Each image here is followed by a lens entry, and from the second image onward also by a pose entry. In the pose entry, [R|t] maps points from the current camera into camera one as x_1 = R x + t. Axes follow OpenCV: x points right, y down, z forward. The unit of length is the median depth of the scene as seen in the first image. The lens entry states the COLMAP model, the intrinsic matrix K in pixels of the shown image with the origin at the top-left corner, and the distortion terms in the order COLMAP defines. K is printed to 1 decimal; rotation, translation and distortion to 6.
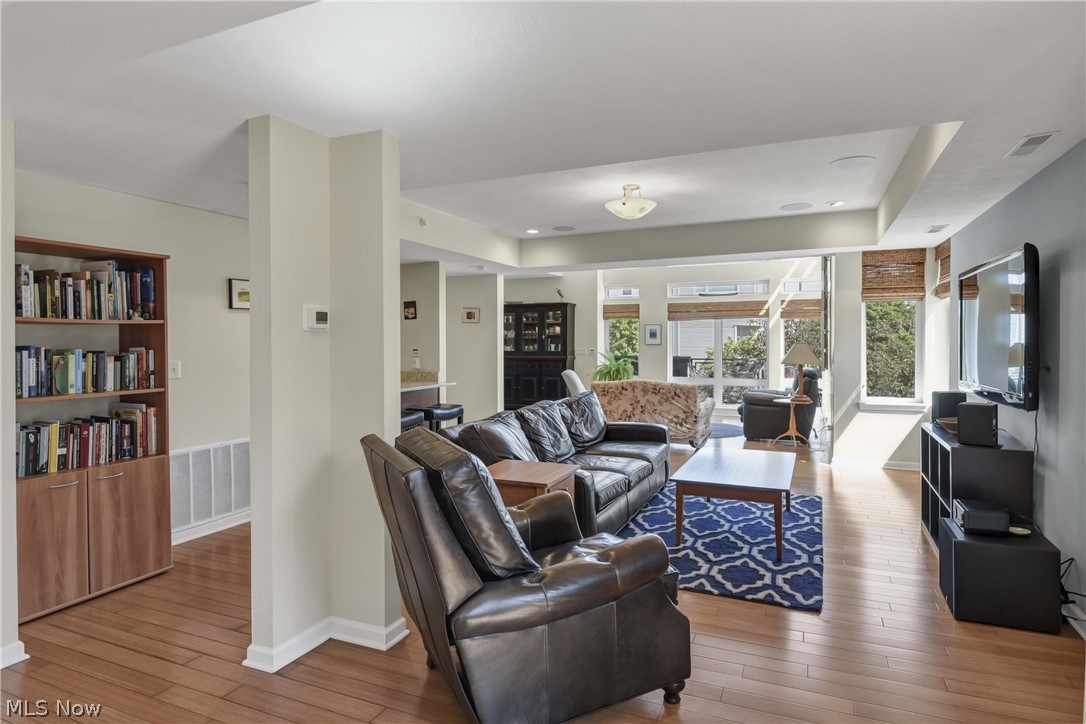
lens RADIAL K [[553.8, 0, 541.8], [0, 553.8, 345.4], [0, 0, 1]] dist [0.000109, -0.000004]
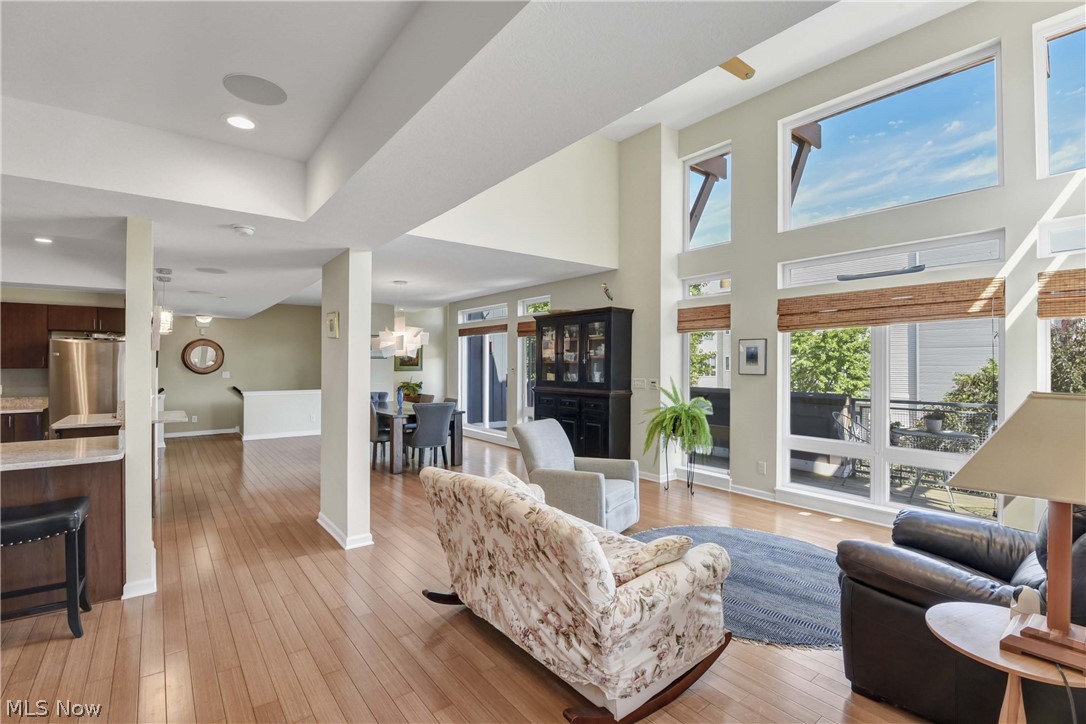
lens RADIAL K [[493.1, 0, 551.4], [0, 493.1, 362.6], [0, 0, 1]] dist [-0.021884, -0.000611]
pose [[0.904522, 0.002673, -0.426419, 0.355843], [-0.006021, 0.999961, -0.006503, -0.014421], [0.426384, 0.008450, 0.904503, 0.723610]]
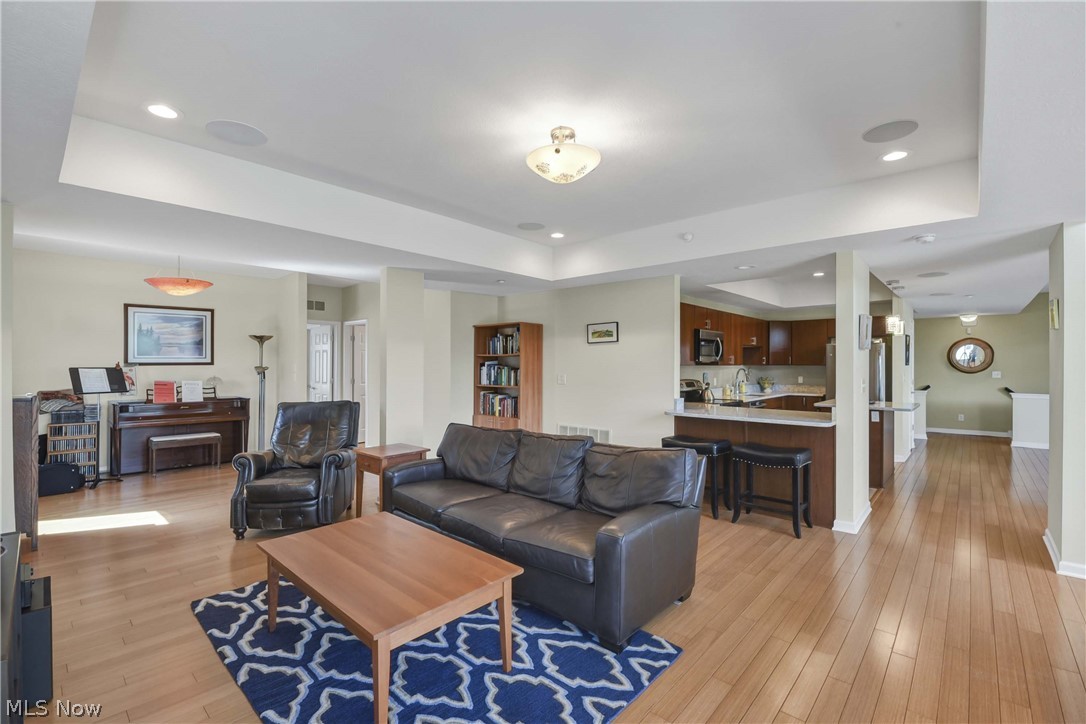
lens RADIAL K [[474.4, 0, 543.0], [0, 474.4, 362.0], [0, 0, 1]] dist [-0.019150, -0.000401]
pose [[-0.277343, -0.000721, -0.960771, 0.478934], [-0.008526, 0.999962, 0.001711, -0.008470], [0.960733, 0.008666, -0.277339, 0.765892]]
